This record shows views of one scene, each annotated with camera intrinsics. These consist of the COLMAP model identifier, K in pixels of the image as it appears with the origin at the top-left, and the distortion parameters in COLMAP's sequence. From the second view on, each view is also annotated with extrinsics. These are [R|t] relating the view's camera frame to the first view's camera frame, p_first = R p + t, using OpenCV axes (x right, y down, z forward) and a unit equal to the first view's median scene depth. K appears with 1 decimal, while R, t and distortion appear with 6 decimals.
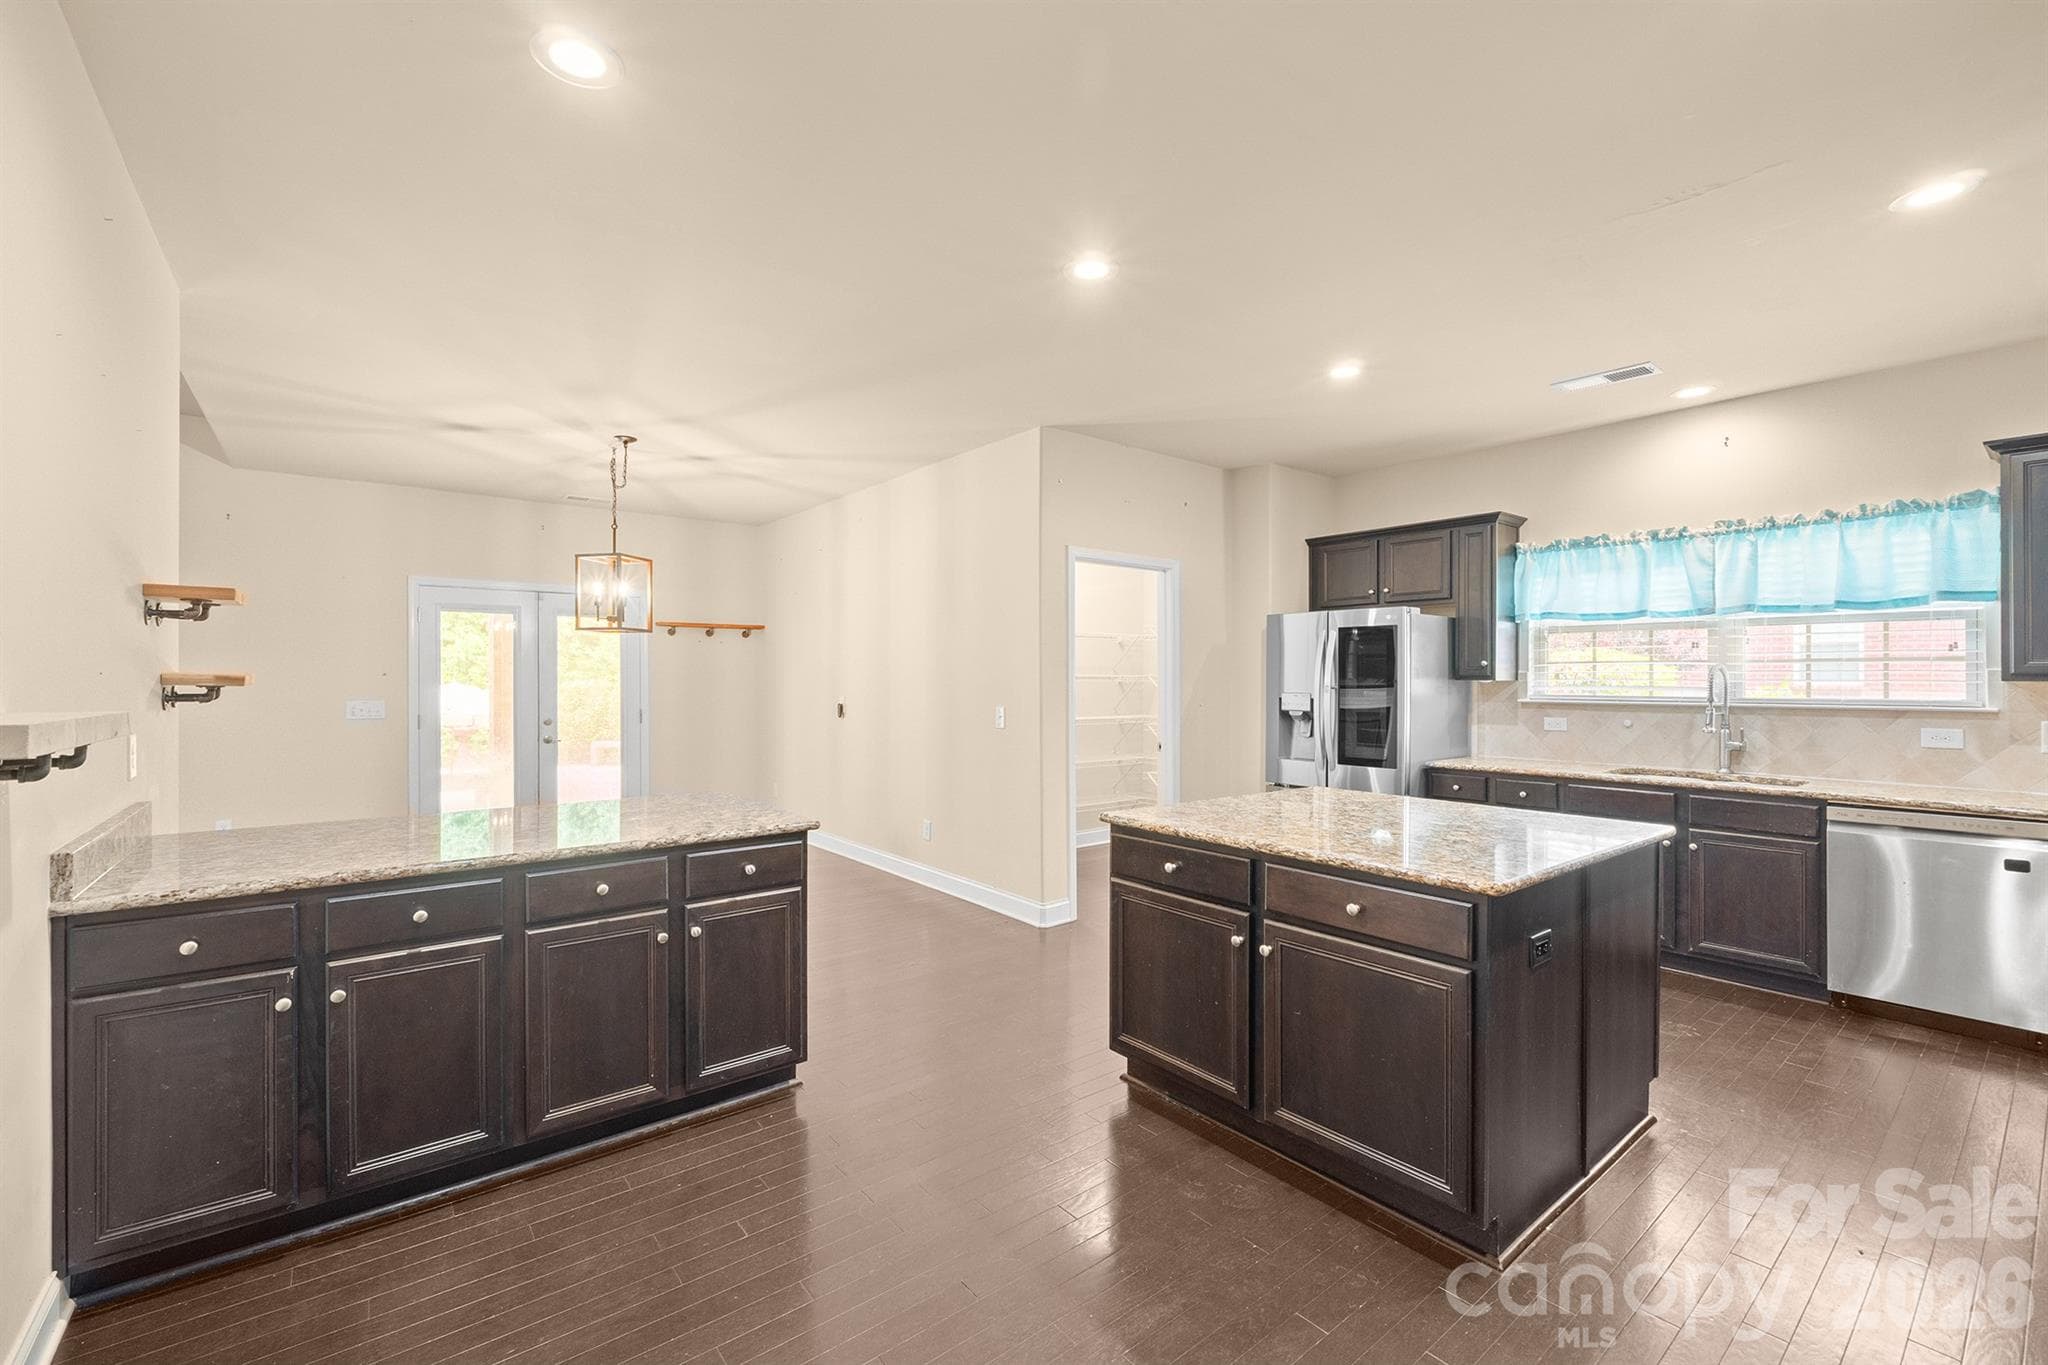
lens RADIAL K [[866.2, 0, 1032.9], [0, 866.2, 680.8], [0, 0, 1]] dist [-0.009873, 0.000798]
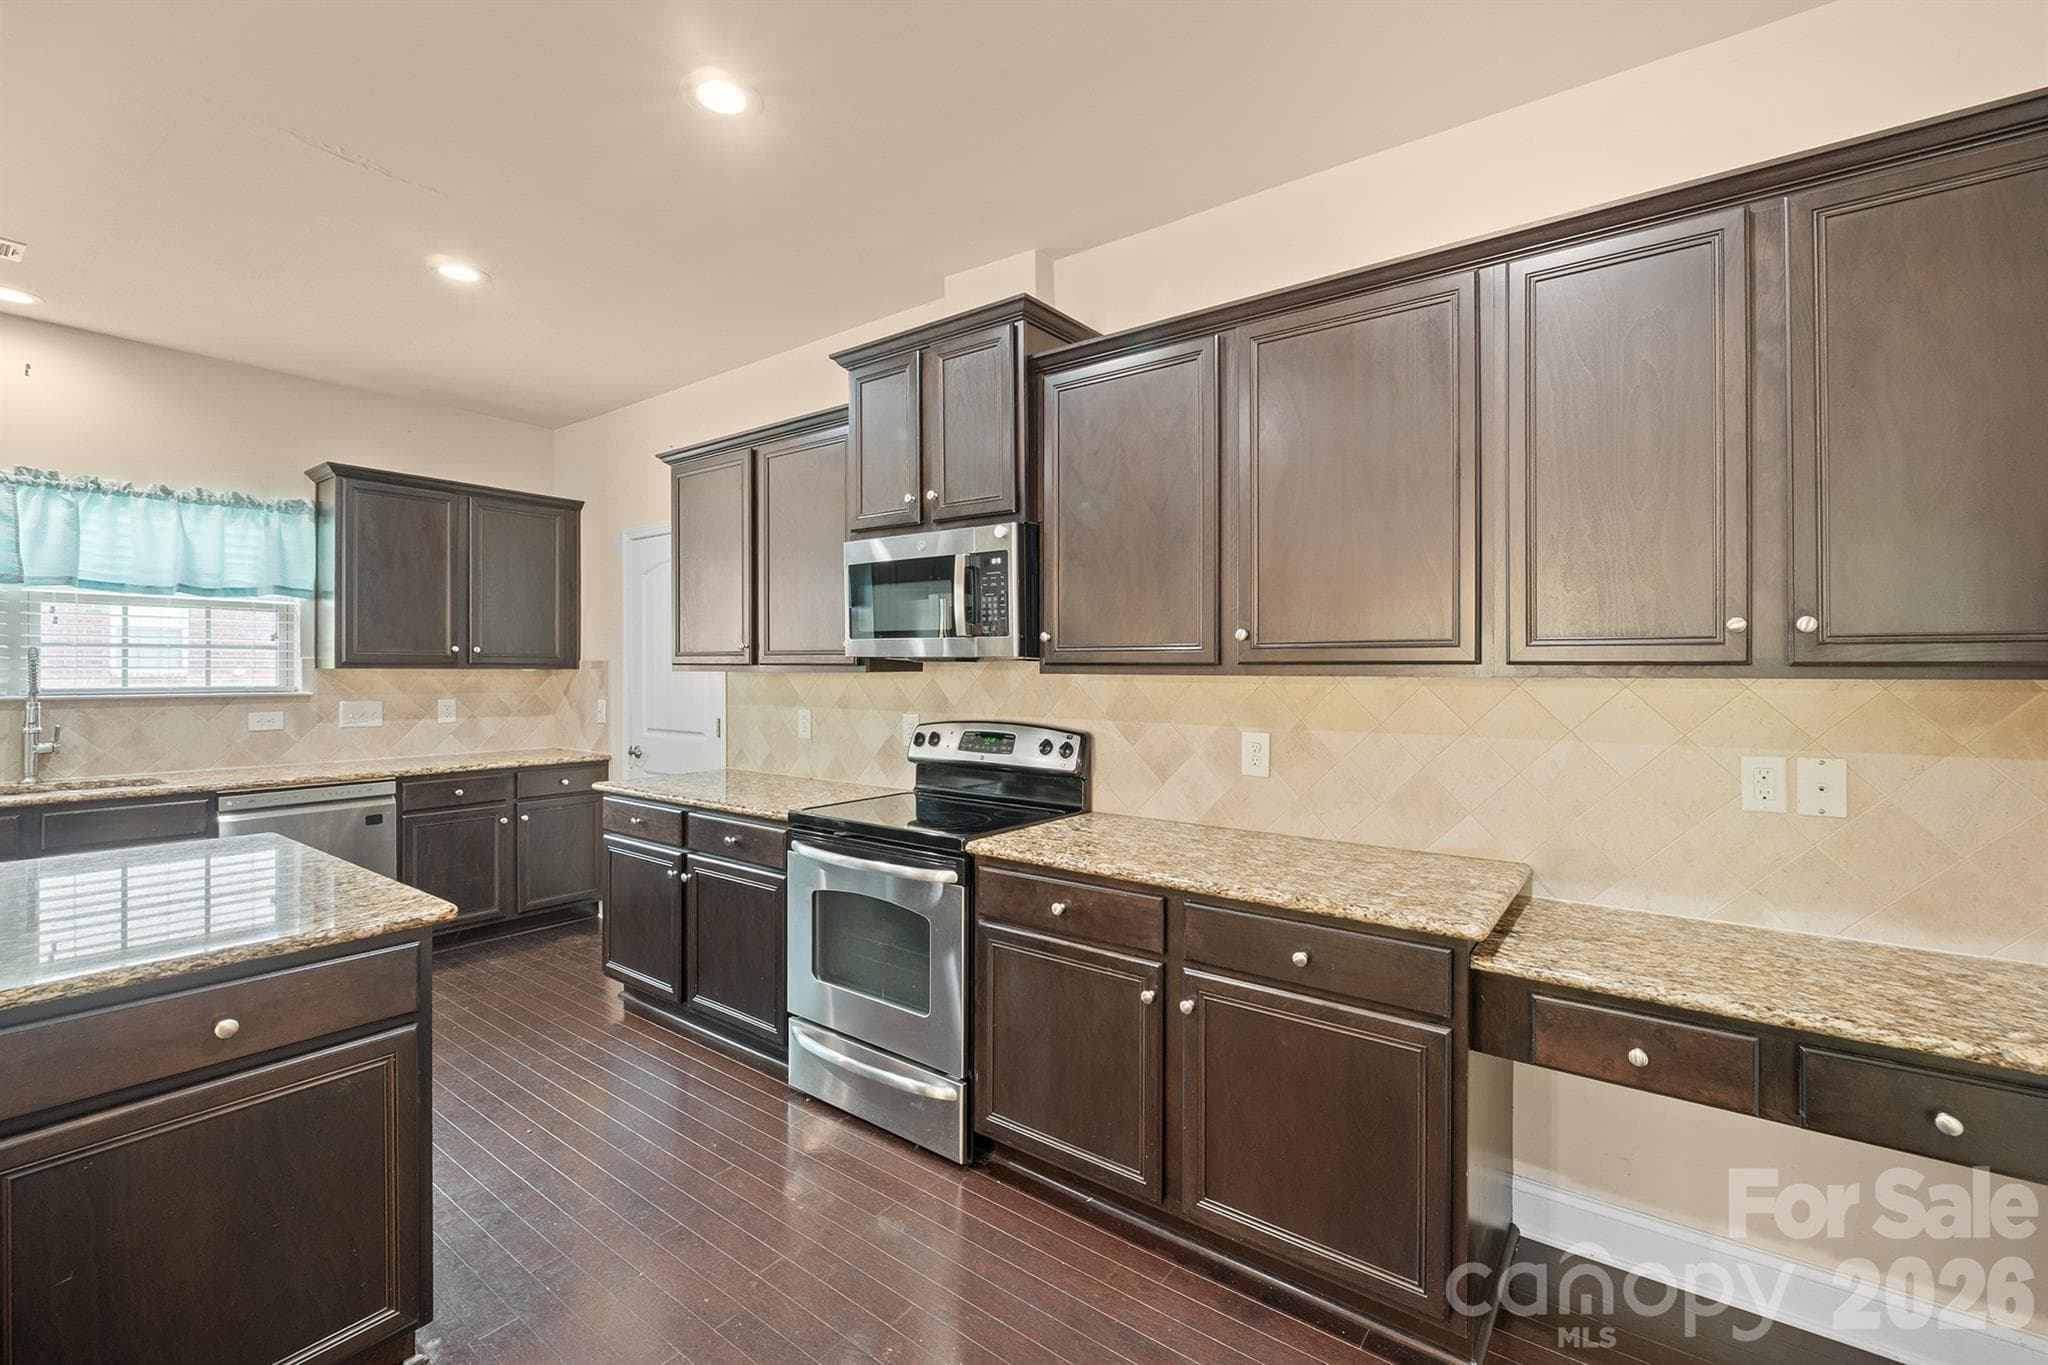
lens RADIAL K [[866.2, 0, 1028.4], [0, 866.2, 667.3], [0, 0, 1]] dist [-0.009873, 0.000798]
pose [[-0.258695, 0.000092, 0.965959, -0.209321], [-0.001116, 0.999999, -0.000394, -0.001459], [-0.965958, -0.001180, -0.258695, 0.312798]]
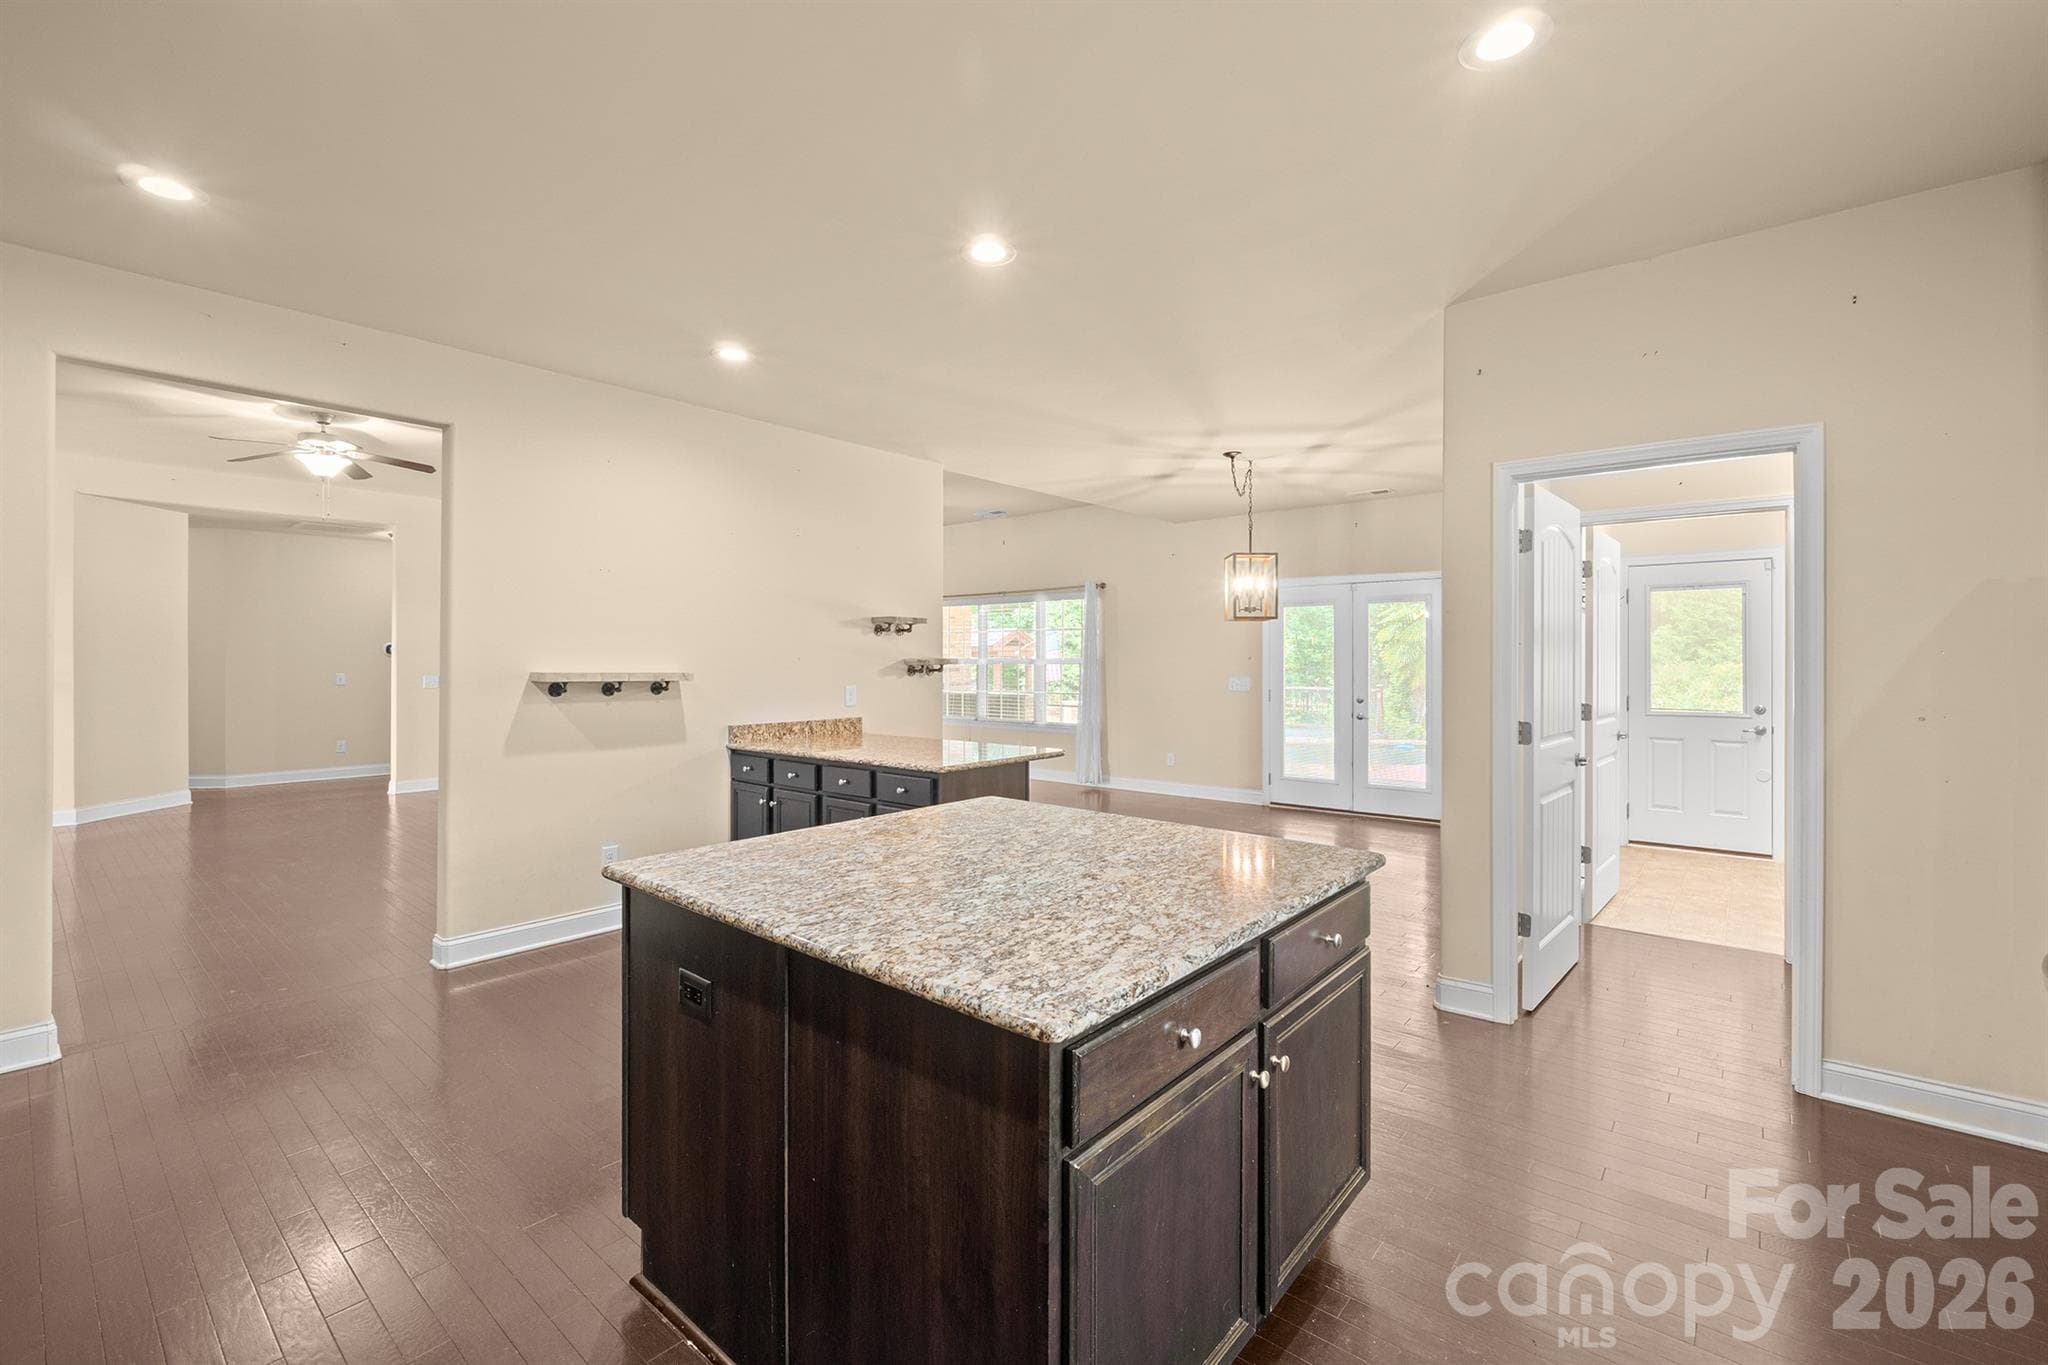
lens RADIAL K [[866.2, 0, 1006.2], [0, 866.2, 666.2], [0, 0, 1]] dist [-0.009873, 0.000798]
pose [[0.182046, 0.005735, -0.983273, 0.737432], [-0.003137, 0.999981, 0.005252, -0.000535], [0.983285, 0.002129, 0.182061, 0.585325]]
